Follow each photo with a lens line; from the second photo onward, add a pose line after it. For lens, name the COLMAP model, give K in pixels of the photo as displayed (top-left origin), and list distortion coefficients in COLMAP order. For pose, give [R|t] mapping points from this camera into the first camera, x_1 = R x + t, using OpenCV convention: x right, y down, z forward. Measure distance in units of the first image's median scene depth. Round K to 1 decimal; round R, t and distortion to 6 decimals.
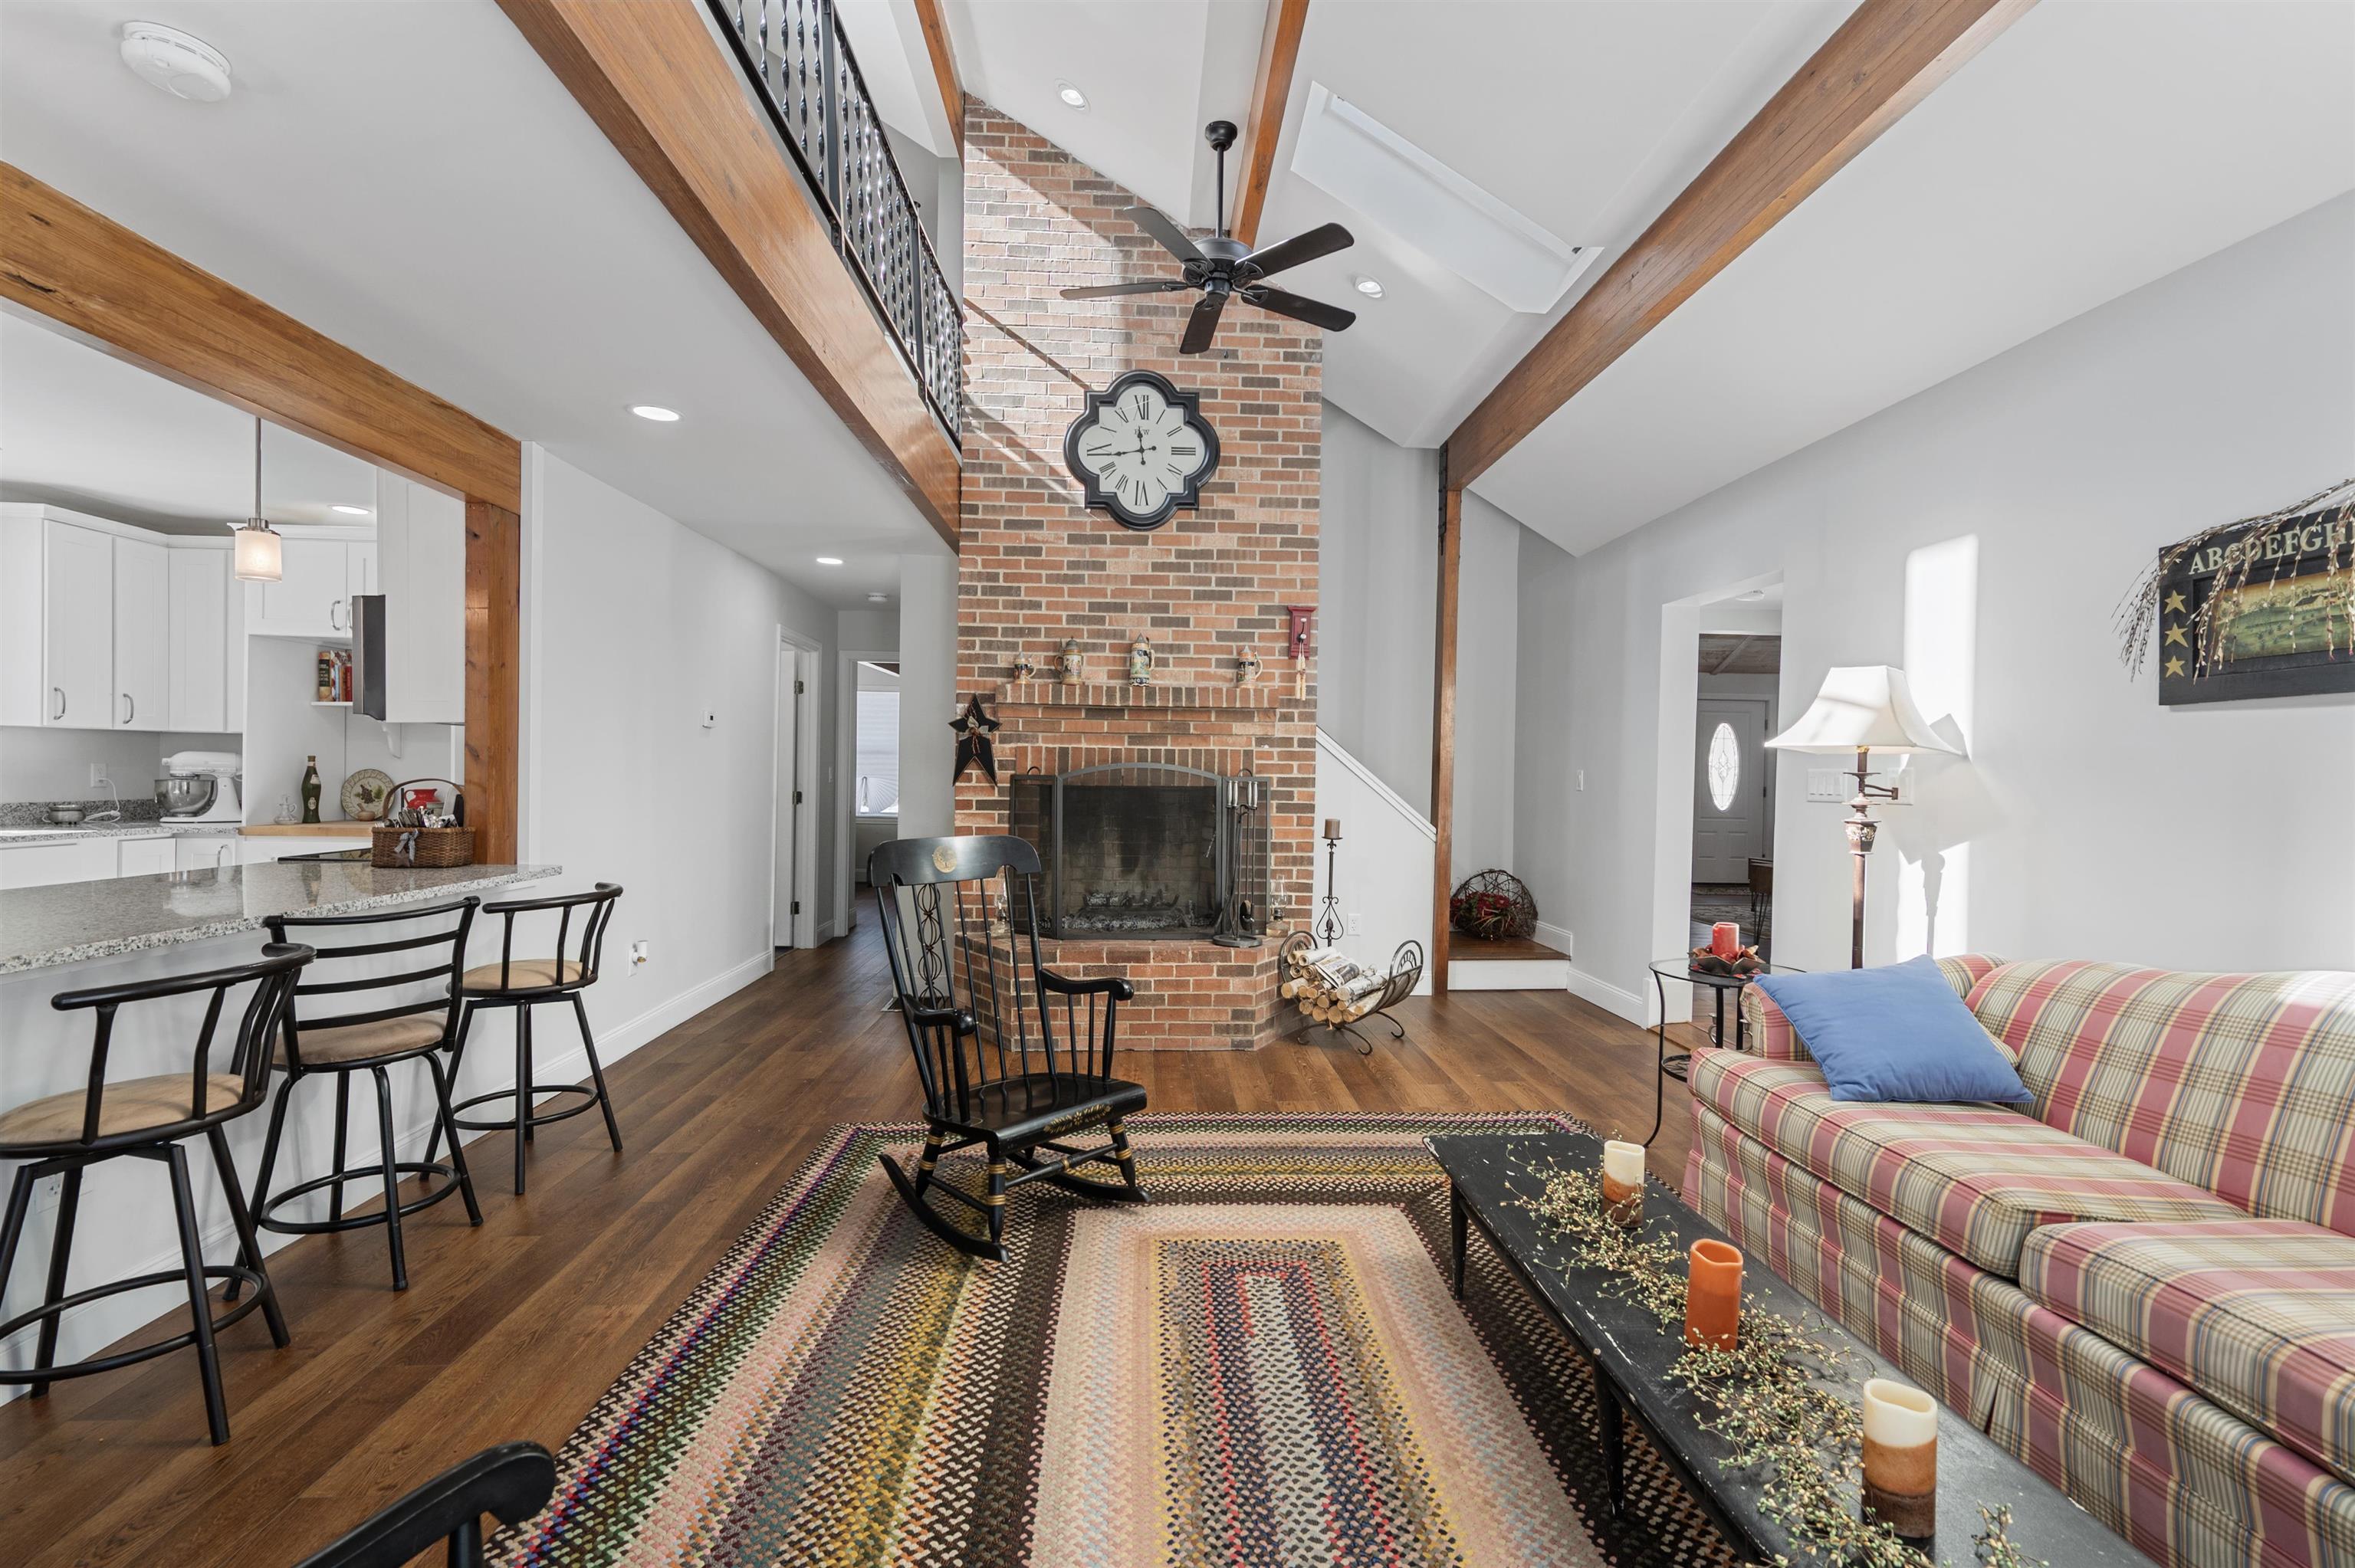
lens RADIAL K [[1051.1, 0, 1177.7], [0, 1051.1, 787.5], [0, 0, 1]] dist [0.000845, 0.000194]
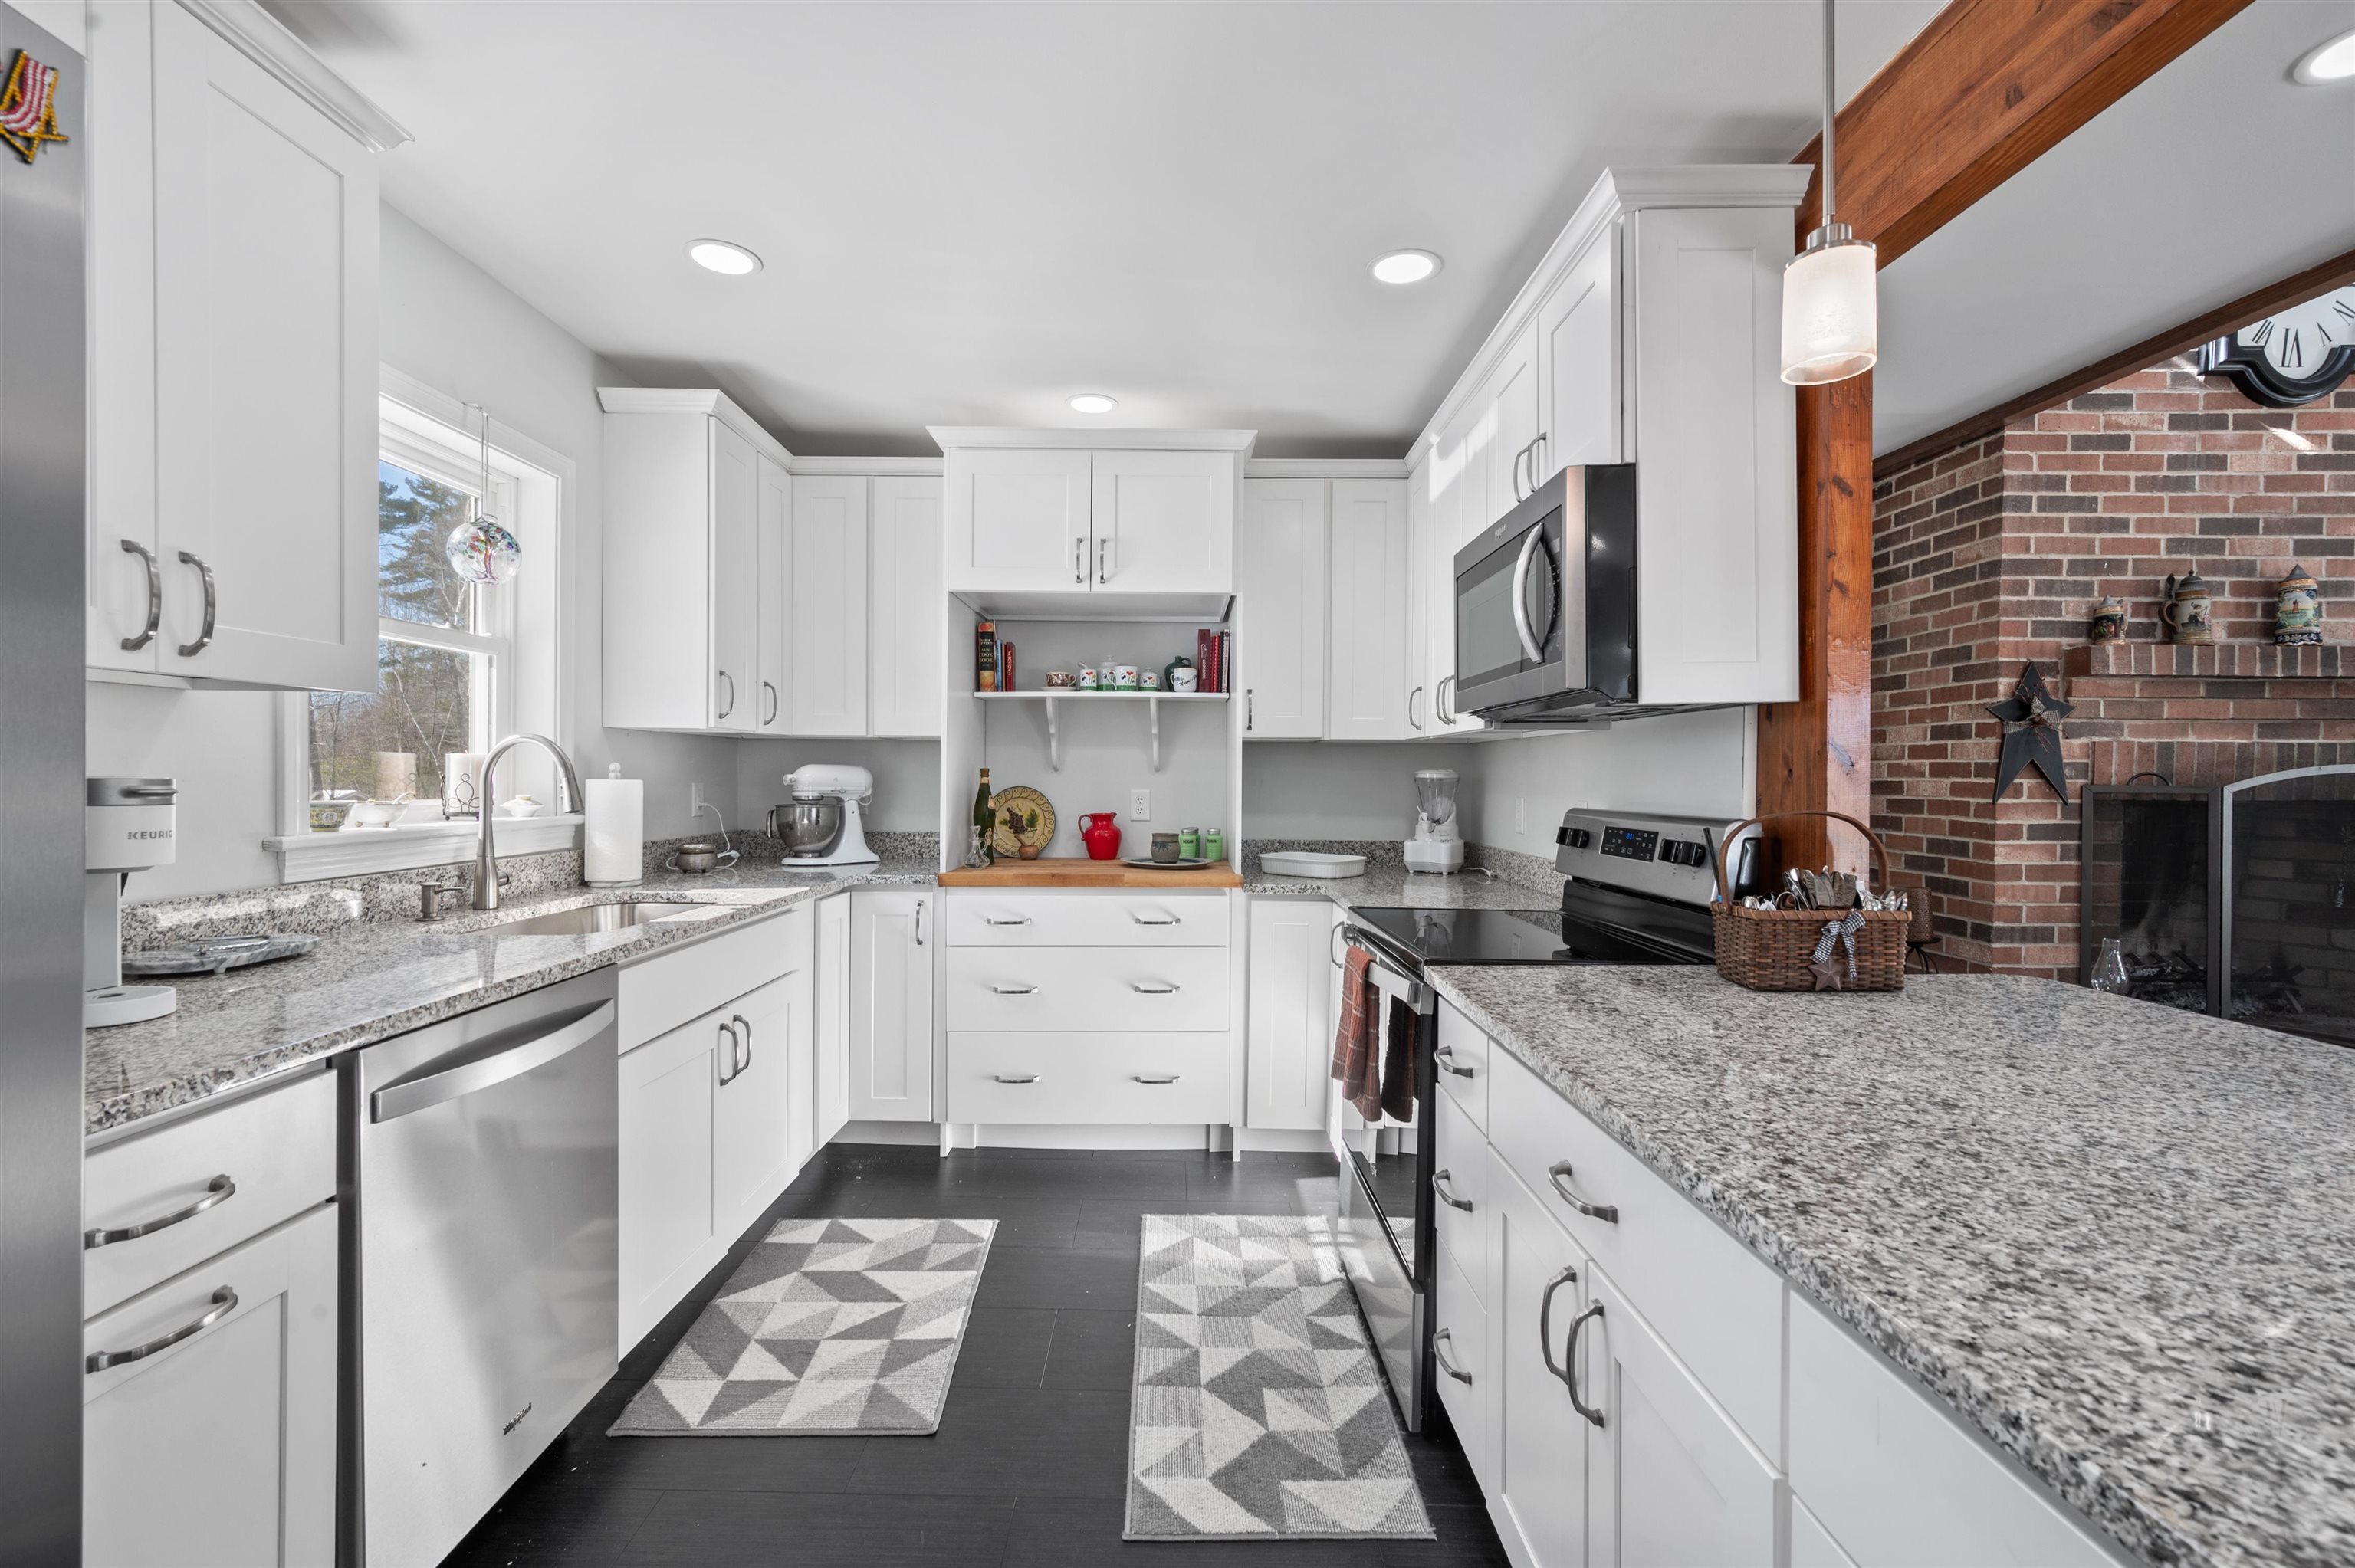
lens RADIAL K [[1009.1, 0, 1175.3], [0, 1009.1, 792.4], [0, 0, 1]] dist [-0.000710, 0.000180]
pose [[0.998858, -0.010257, -0.046668, -0.693736], [0.010332, 0.999946, 0.001360, -0.014591], [0.046651, -0.001841, 0.998910, 0.348018]]
